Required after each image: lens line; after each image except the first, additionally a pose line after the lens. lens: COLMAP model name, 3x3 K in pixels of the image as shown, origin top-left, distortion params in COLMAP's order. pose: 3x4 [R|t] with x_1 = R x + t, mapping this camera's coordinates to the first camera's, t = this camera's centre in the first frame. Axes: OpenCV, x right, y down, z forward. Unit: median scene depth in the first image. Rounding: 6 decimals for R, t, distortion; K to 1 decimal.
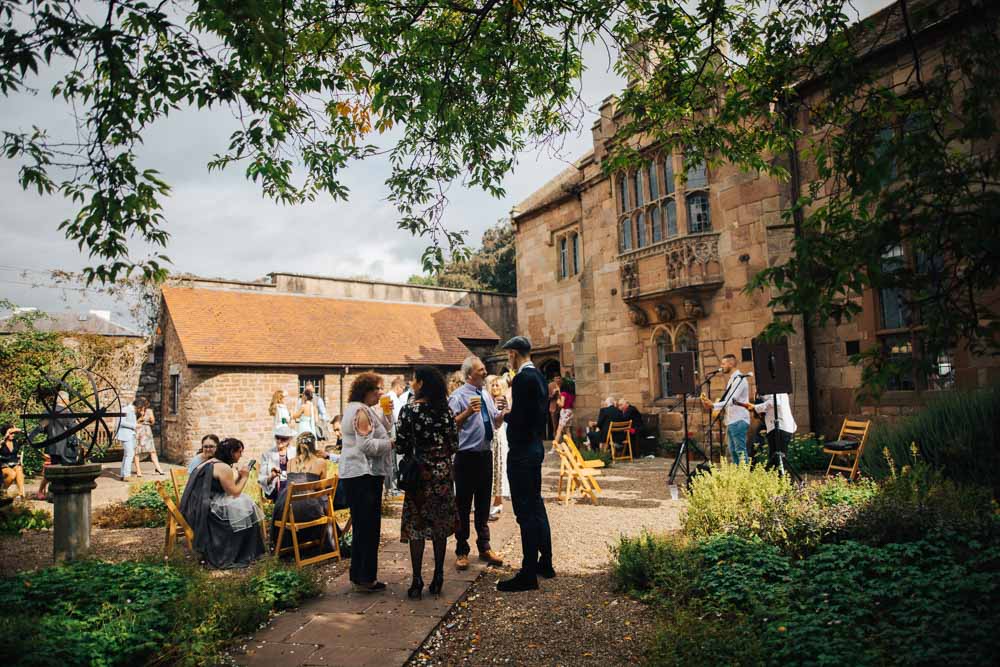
lens RADIAL K [[686.9, 0, 500.0], [0, 686.9, 333.5], [0, 0, 1]] dist [0.000012, -0.000014]
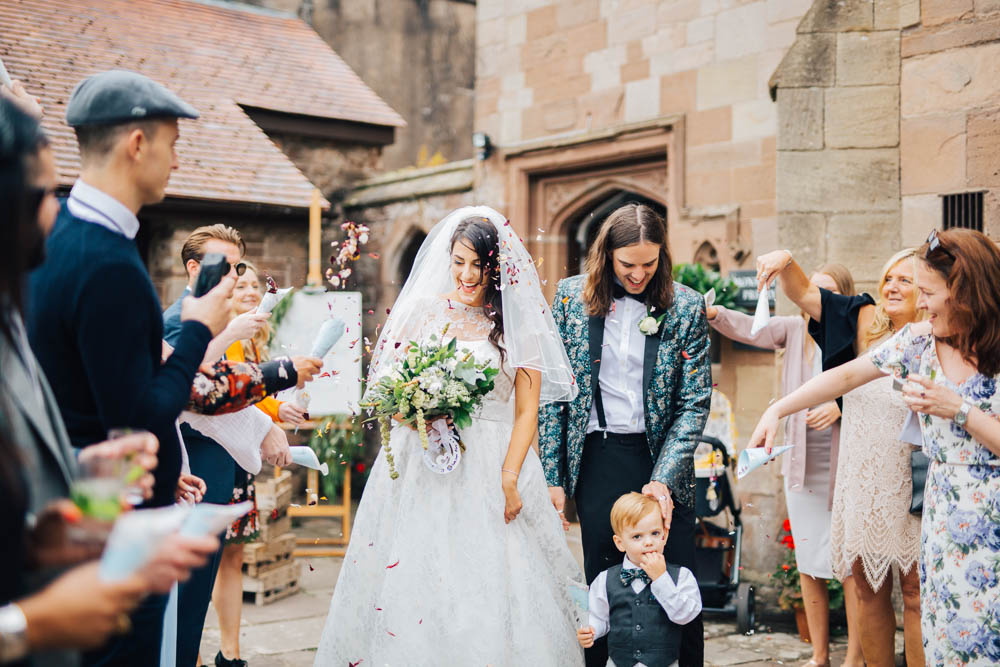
lens RADIAL K [[1428.9, 0, 500.0], [0, 1428.9, 333.5], [0, 0, 1]] dist [-0.033125, -0.044066]
pose [[0.996582, 0.034326, 0.075134, -0.001077], [-0.041254, 0.994839, 0.092696, 0.038080], [-0.071564, -0.095479, 0.992856, 0.461635]]
